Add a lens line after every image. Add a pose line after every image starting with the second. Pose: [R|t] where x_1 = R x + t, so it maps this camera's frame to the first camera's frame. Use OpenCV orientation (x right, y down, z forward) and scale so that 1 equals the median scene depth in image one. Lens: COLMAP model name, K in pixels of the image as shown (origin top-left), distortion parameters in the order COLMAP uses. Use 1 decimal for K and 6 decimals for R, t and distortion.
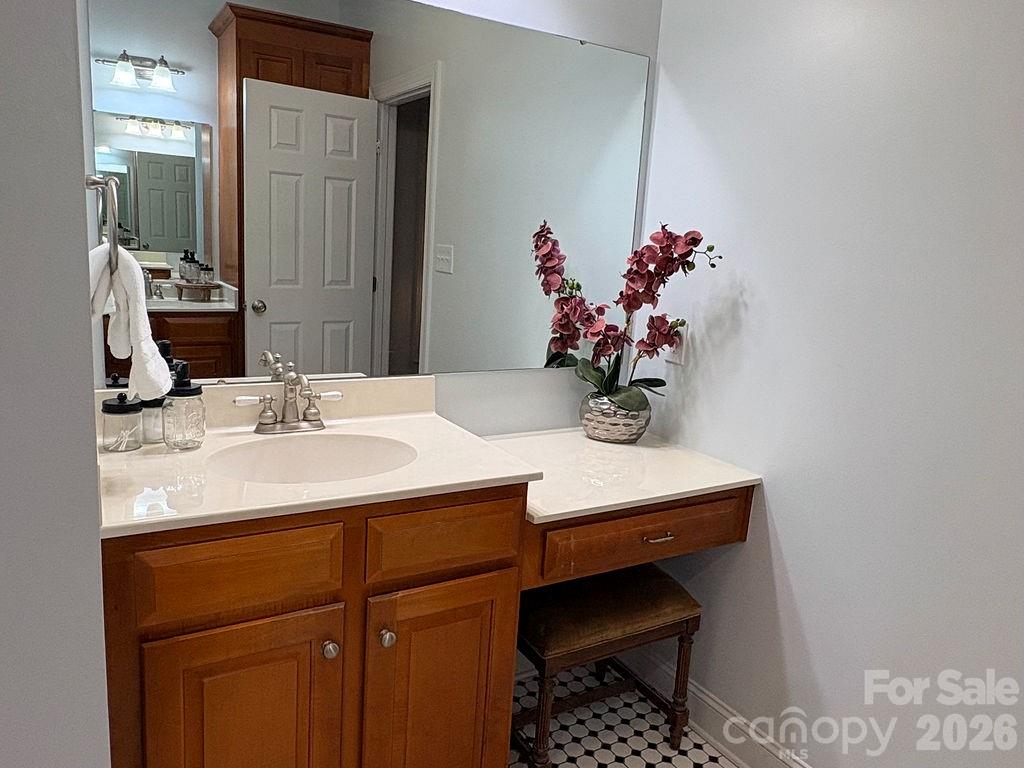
lens RADIAL K [[726.9, 0, 512.0], [0, 726.9, 384.0], [0, 0, 1]] dist [0.052555, 0.000805]
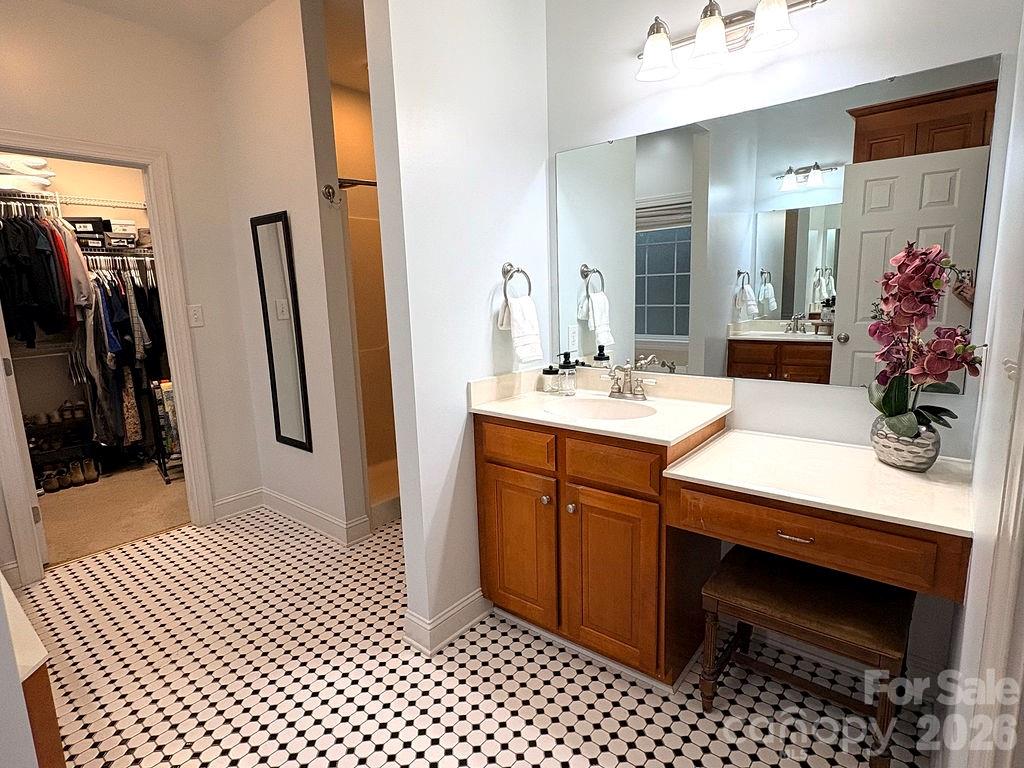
lens RADIAL K [[554.7, 0, 512.0], [0, 554.7, 384.0], [0, 0, 1]] dist [0.000128, -0.000667]
pose [[0.326234, 0.091028, -0.940896, 0.814753], [-0.134331, 0.989716, 0.049175, 0.002959], [0.935696, 0.110349, 0.335106, 0.308185]]
